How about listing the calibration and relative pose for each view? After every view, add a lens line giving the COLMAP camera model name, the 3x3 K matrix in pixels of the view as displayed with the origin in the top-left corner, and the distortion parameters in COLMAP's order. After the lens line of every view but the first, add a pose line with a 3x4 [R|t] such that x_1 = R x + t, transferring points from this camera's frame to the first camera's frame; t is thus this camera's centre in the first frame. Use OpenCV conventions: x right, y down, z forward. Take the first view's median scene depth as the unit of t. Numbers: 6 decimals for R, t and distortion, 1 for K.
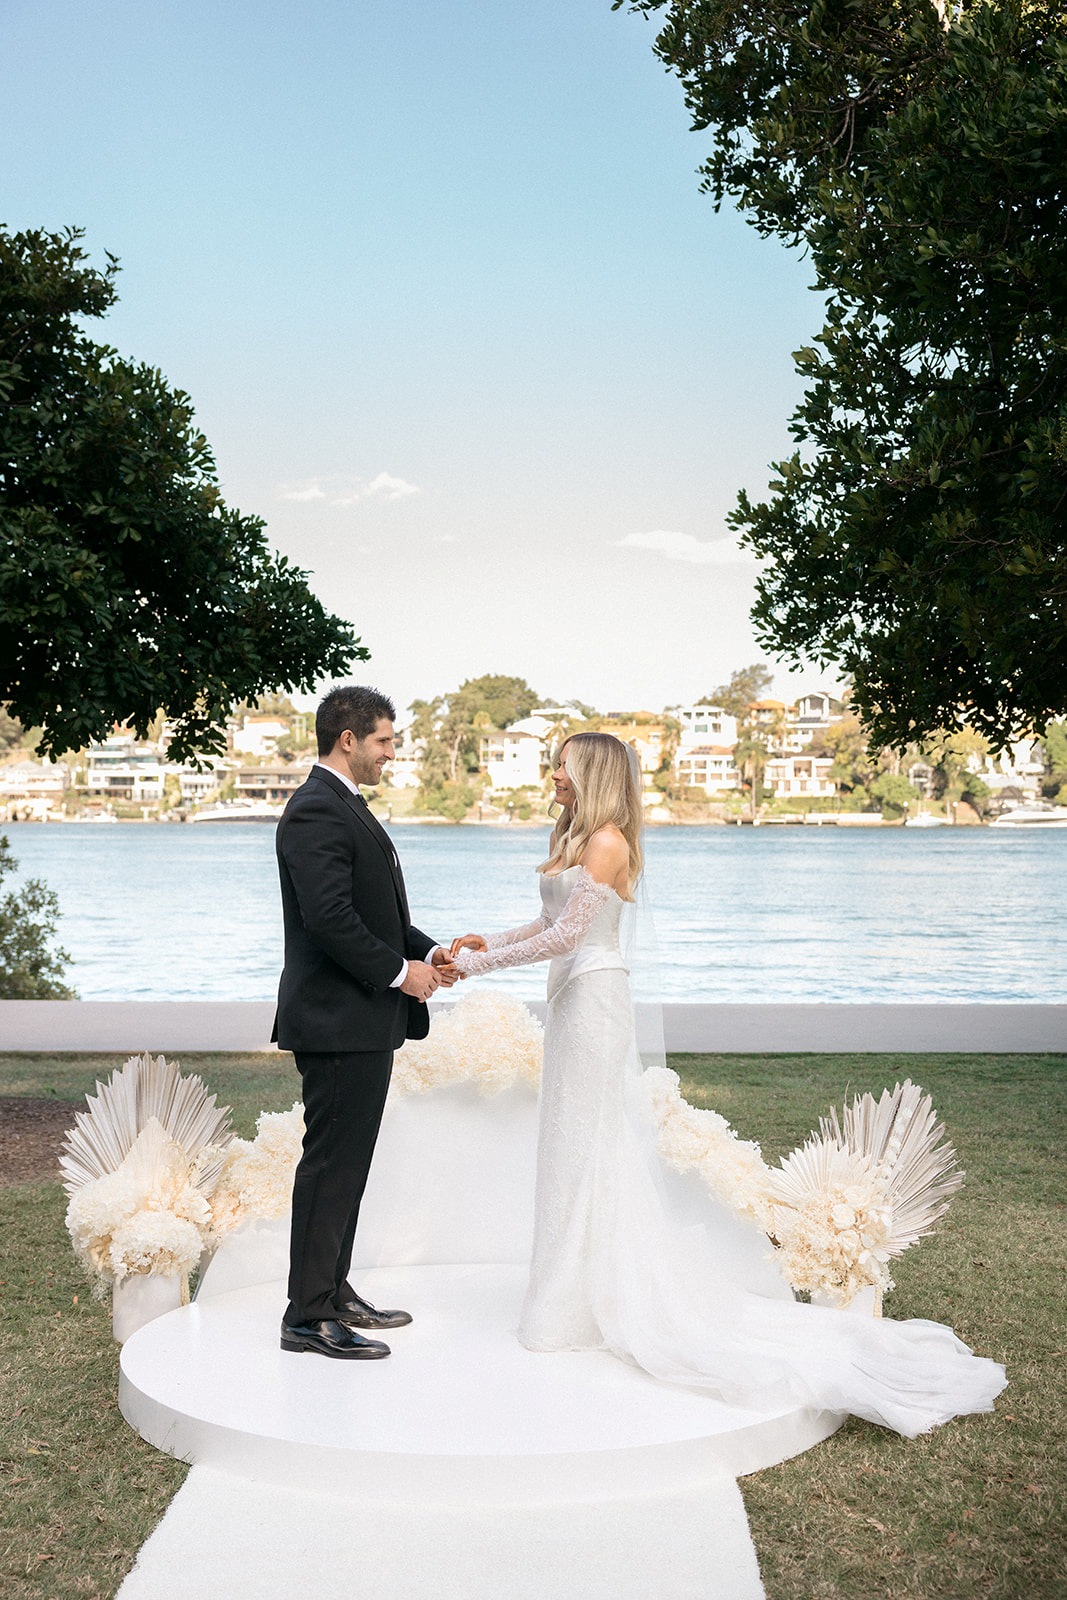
lens RADIAL K [[2554.9, 0, 488.4], [0, 2554.9, 817.3], [0, 0, 1]] dist [-0.002329, 0.021798]
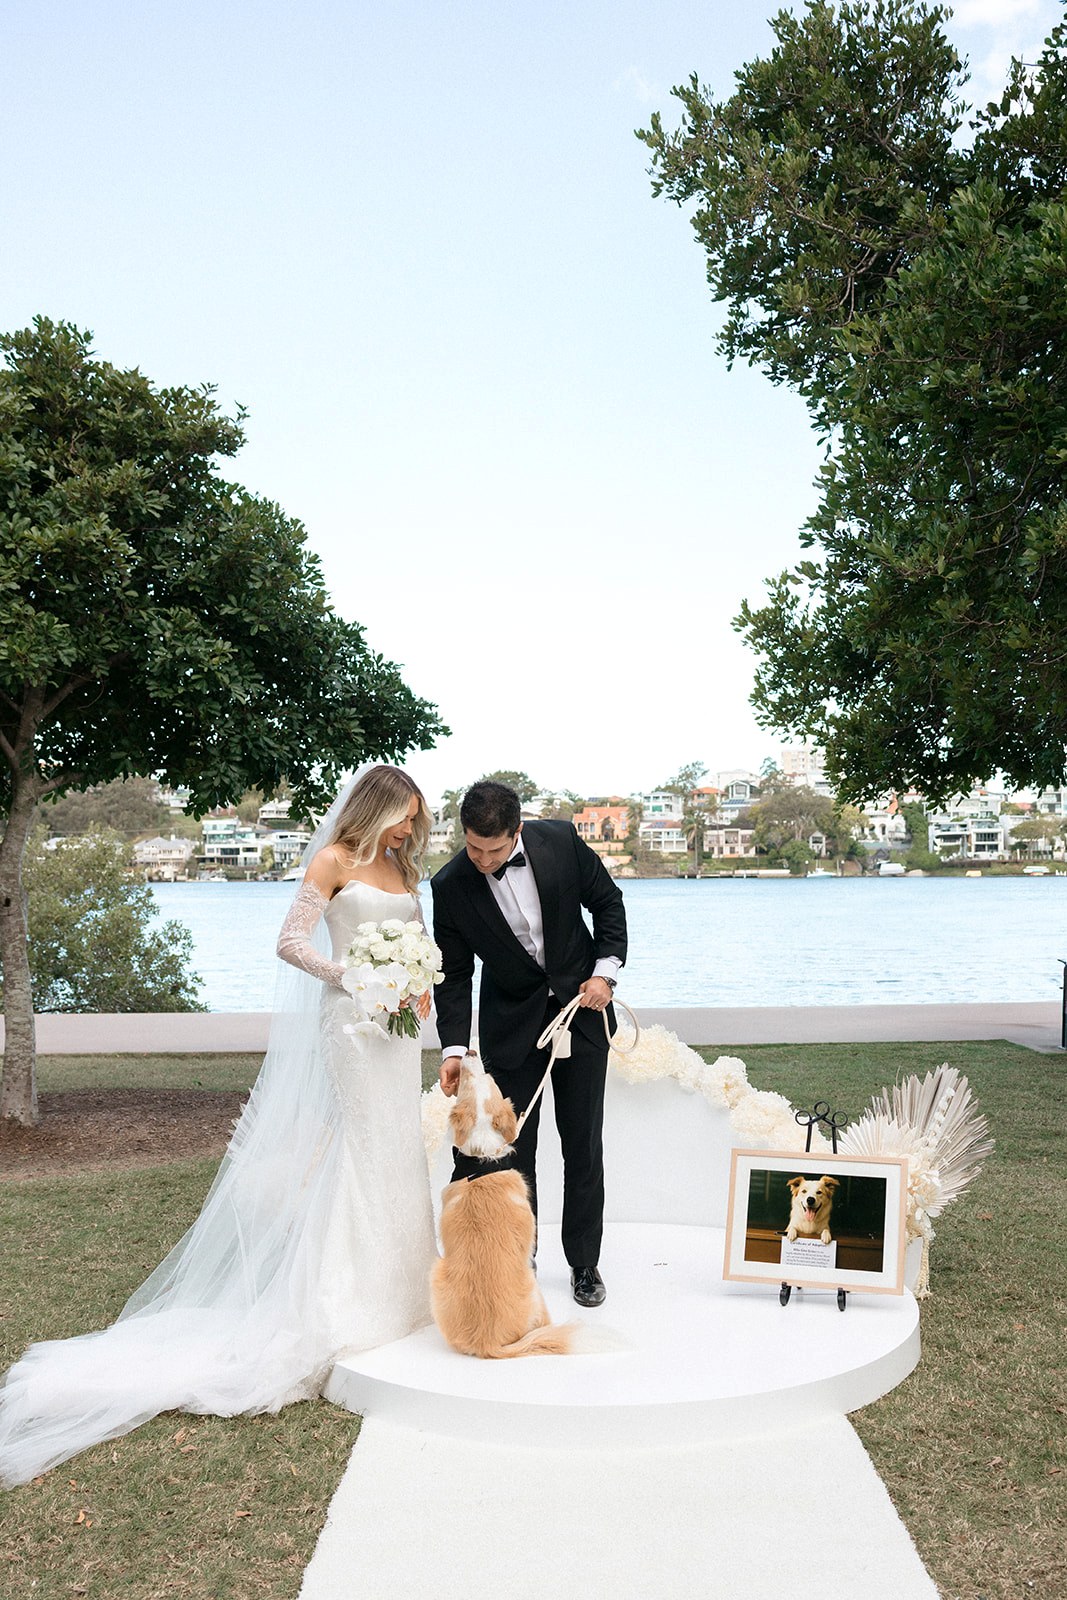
lens RADIAL K [[1827.6, 0, 586.5], [0, 1827.6, 933.4], [0, 0, 1]] dist [-0.036043, -0.007555]
pose [[0.998468, -0.012856, 0.053813, -0.028312], [0.011262, 0.999492, 0.029819, 0.008858], [-0.054169, -0.029168, 0.998106, 0.096966]]
